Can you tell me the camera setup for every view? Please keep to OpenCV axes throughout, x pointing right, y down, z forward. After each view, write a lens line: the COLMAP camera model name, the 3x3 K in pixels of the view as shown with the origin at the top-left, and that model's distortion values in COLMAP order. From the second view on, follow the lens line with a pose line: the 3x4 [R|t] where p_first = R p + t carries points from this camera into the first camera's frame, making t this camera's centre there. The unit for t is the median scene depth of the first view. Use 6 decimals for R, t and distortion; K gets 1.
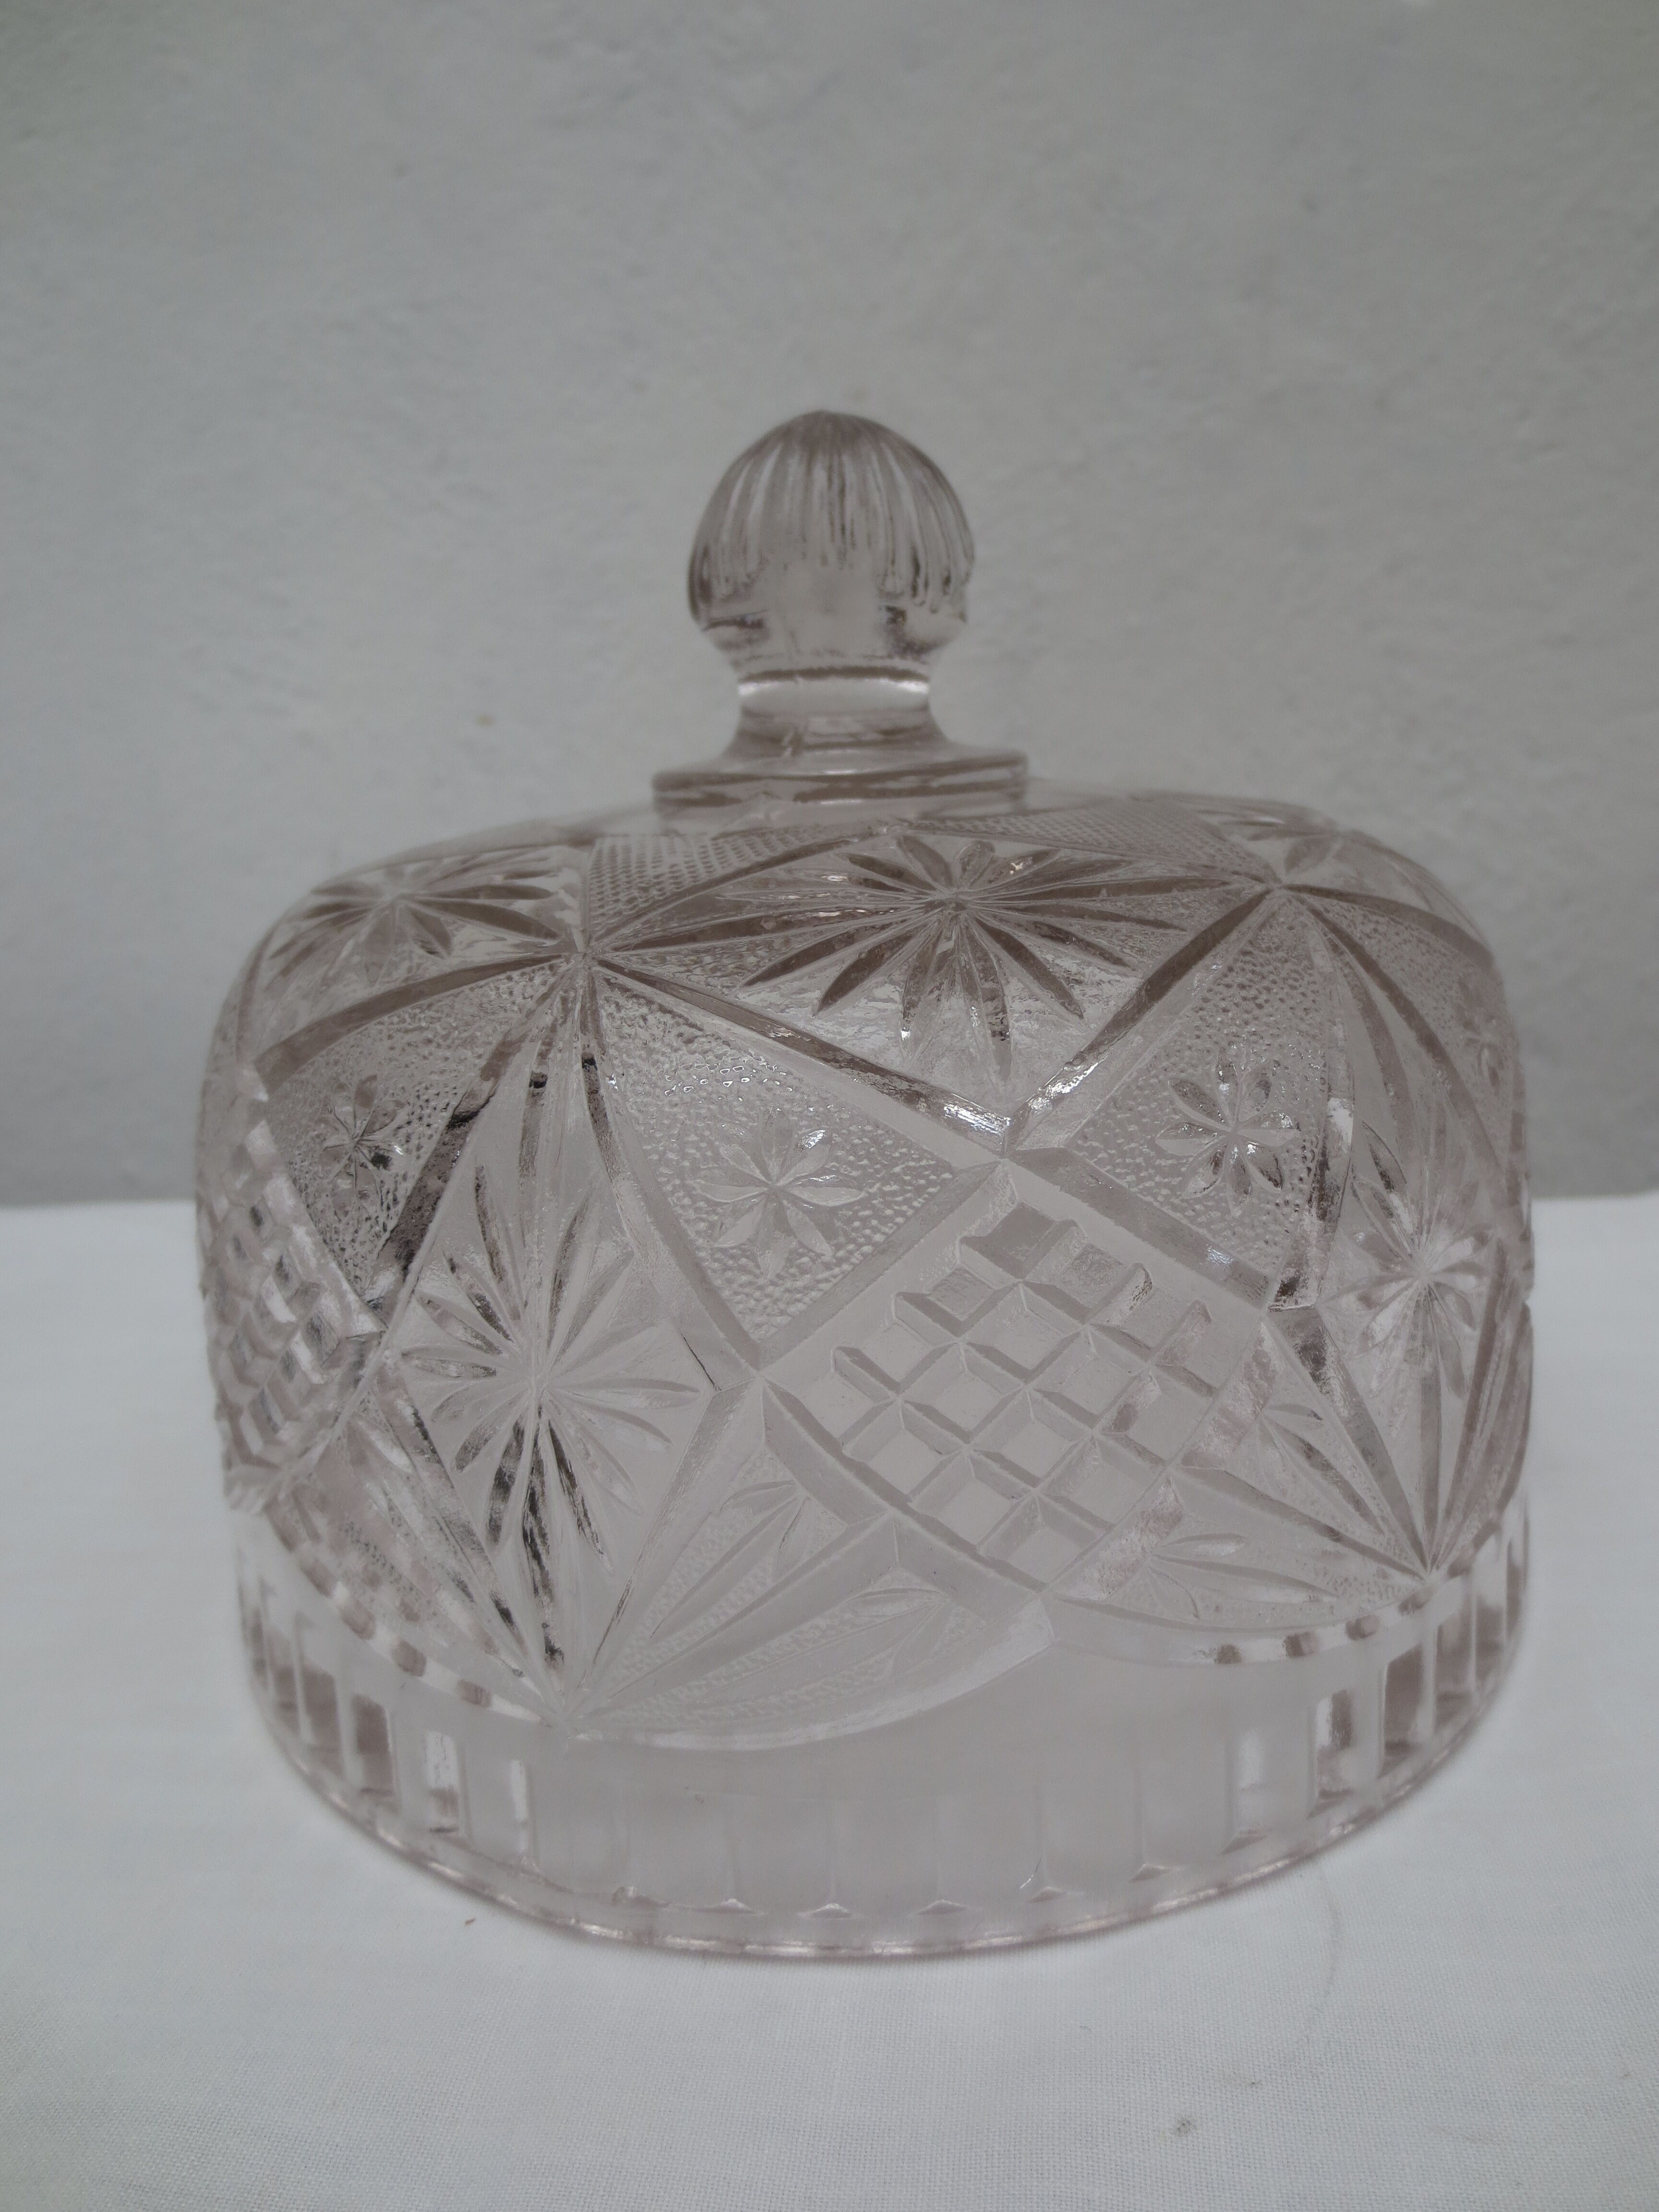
lens RADIAL K [[1609.8, 0, 826.0], [0, 1609.8, 1106.3], [0, 0, 1]] dist [-0.028009, 0.010018]
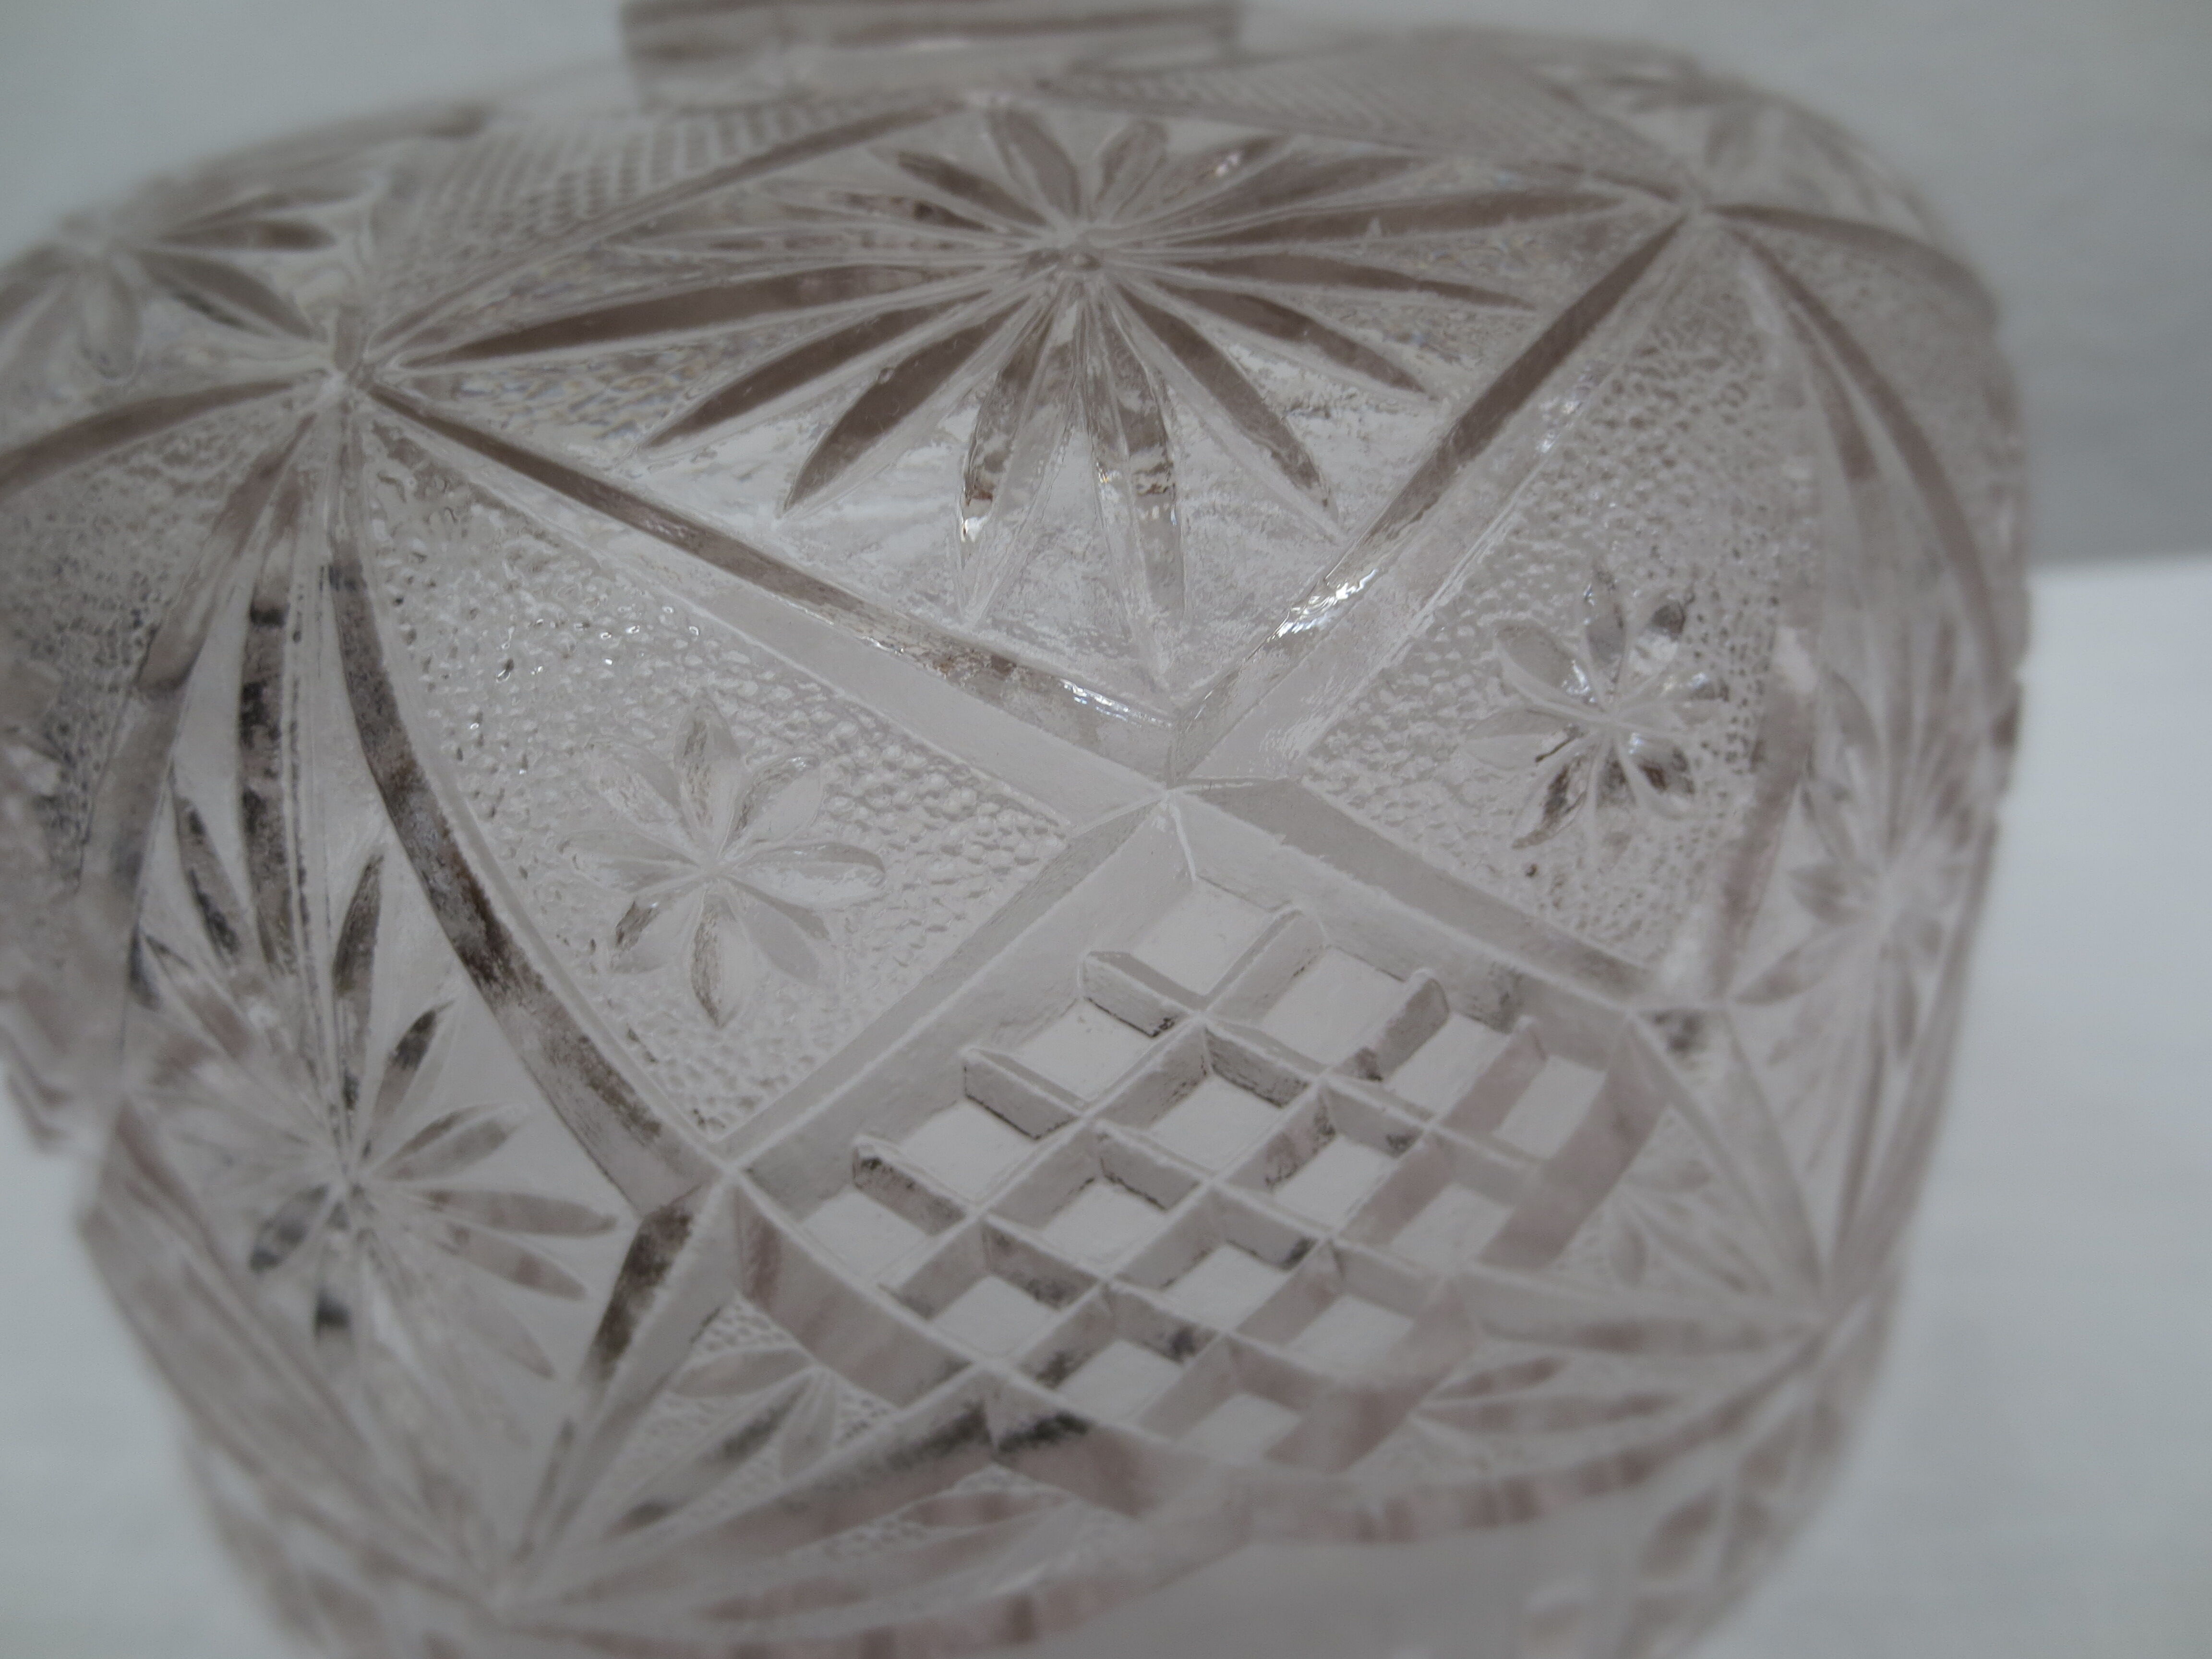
lens RADIAL K [[1609.8, 0, 1099.1], [0, 1609.8, 823.3], [0, 0, 1]] dist [-0.028009, 0.010018]
pose [[0.999574, -0.019446, 0.021751, 0.070420], [0.013185, 0.966111, 0.257790, -0.082665], [-0.026027, -0.257393, 0.965956, 0.460862]]
